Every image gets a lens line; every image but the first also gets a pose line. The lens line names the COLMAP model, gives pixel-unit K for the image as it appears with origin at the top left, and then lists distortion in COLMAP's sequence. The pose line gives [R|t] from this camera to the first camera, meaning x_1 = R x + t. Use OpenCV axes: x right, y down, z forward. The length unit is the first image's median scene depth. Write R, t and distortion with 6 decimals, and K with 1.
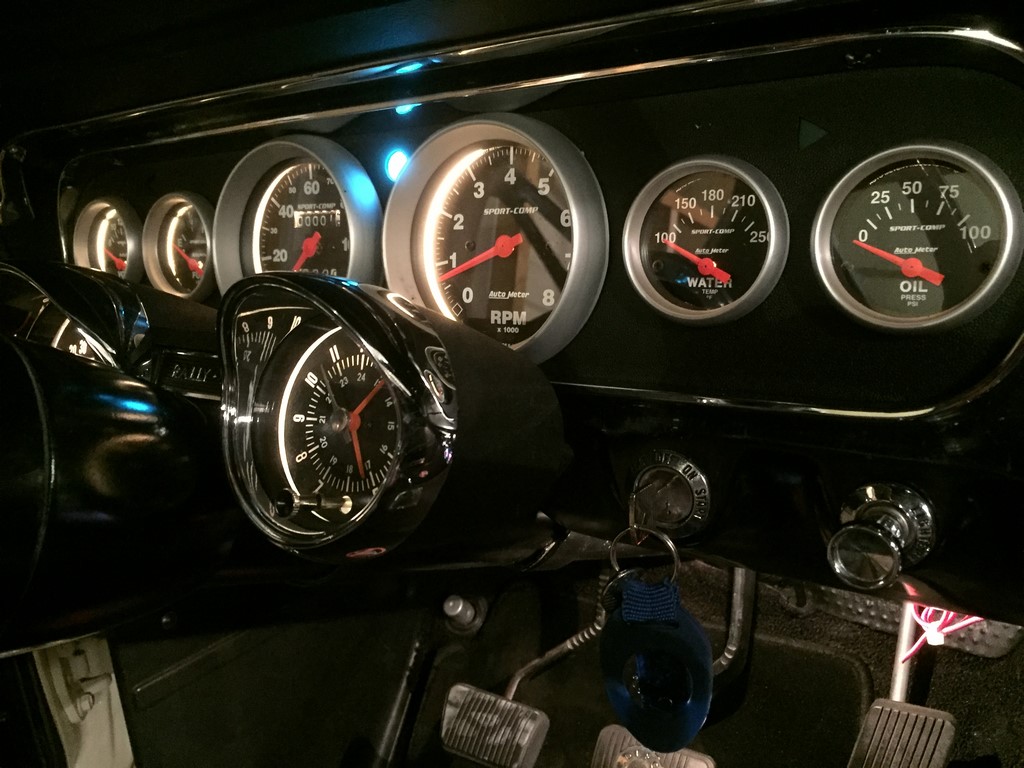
lens RADIAL K [[875.7, 0, 537.6], [0, 875.7, 386.3], [0, 0, 1]] dist [0.053191, -0.059564]
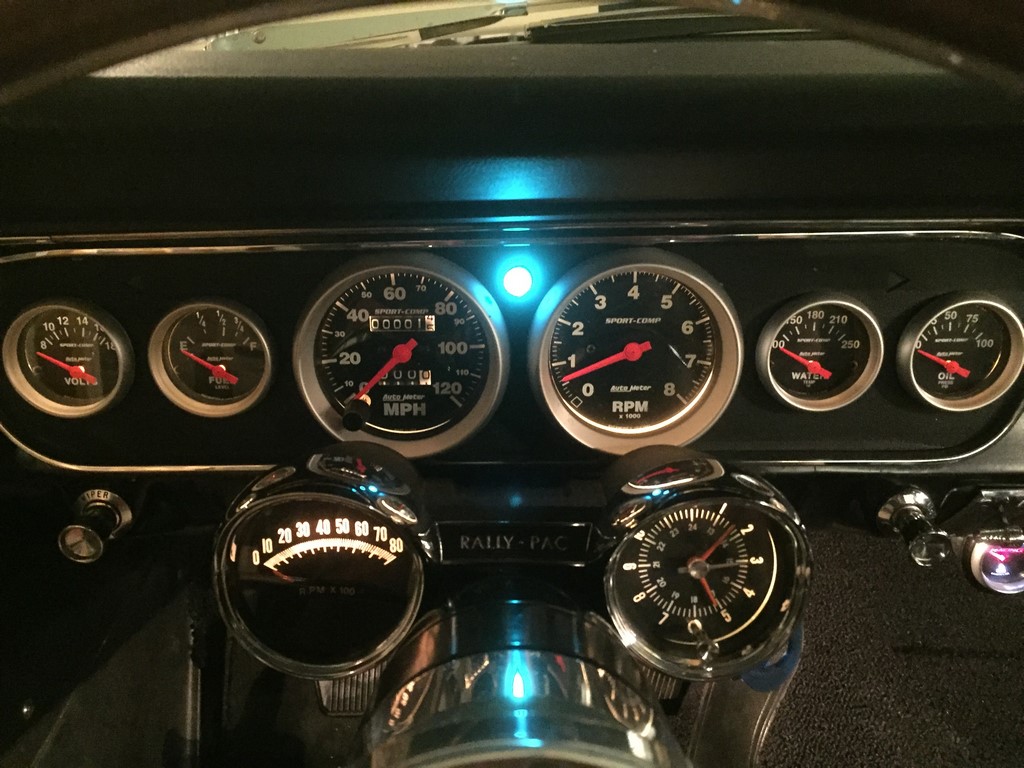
lens RADIAL K [[875.7, 0, 511.0], [0, 875.7, 376.2], [0, 0, 1]] dist [0.053191, -0.059564]
pose [[0.824557, -0.184879, 0.534720, -0.800267], [0.075511, 0.972609, 0.219839, -0.394184], [-0.560717, -0.140893, 0.815932, 0.120965]]
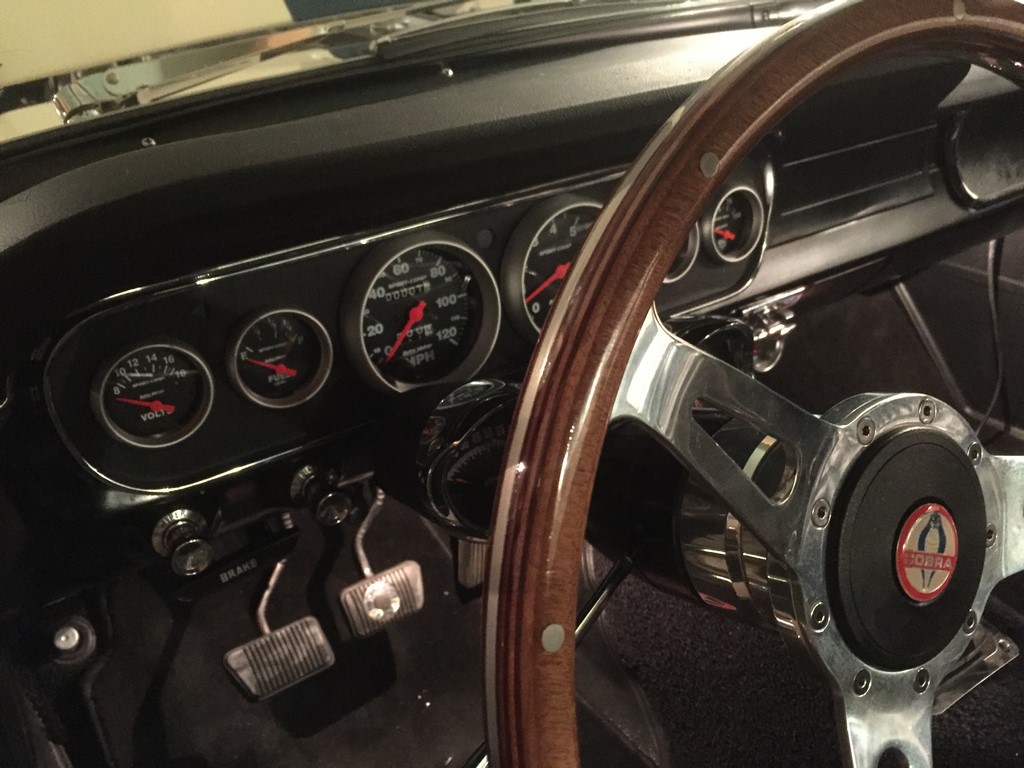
lens RADIAL K [[875.7, 0, 517.8], [0, 875.7, 377.7], [0, 0, 1]] dist [0.053191, -0.059564]
pose [[0.381701, -0.393795, 0.836200, -1.487411], [0.218356, 0.917509, 0.332413, -0.530261], [-0.898123, 0.055707, 0.436201, 0.367007]]
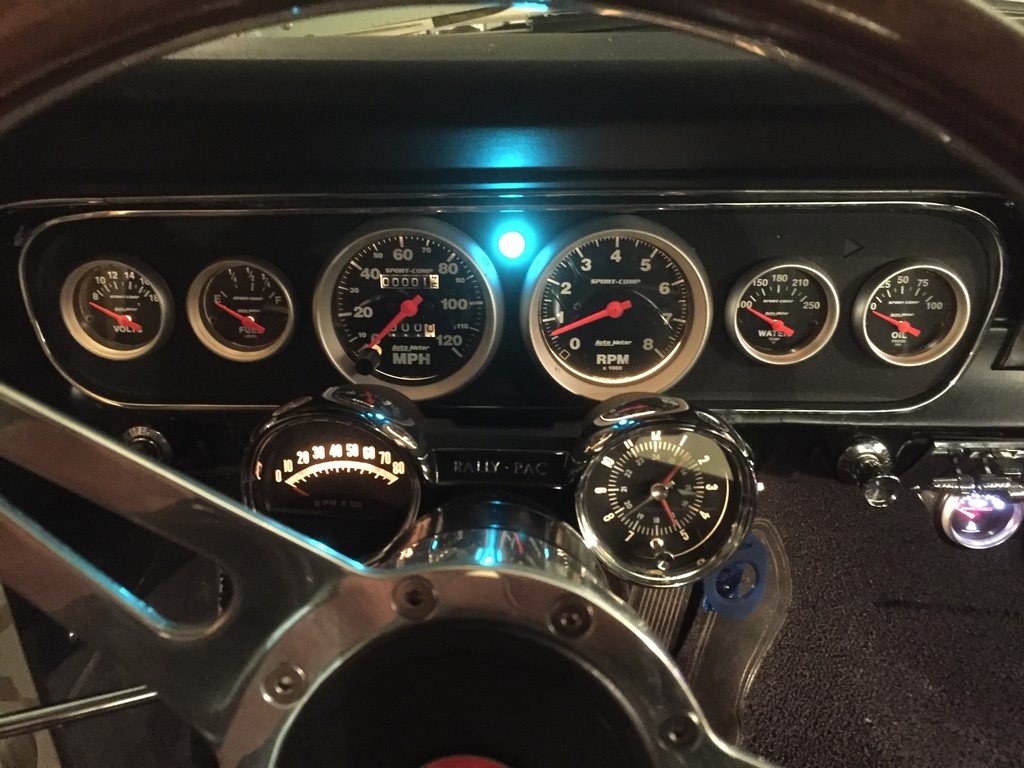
lens RADIAL K [[875.7, 0, 514.1], [0, 875.7, 378.1], [0, 0, 1]] dist [0.053191, -0.059564]
pose [[0.841183, -0.181912, 0.509233, -0.845936], [0.068016, 0.969831, 0.234096, -0.373692], [-0.536455, -0.162282, 0.828179, -0.030049]]
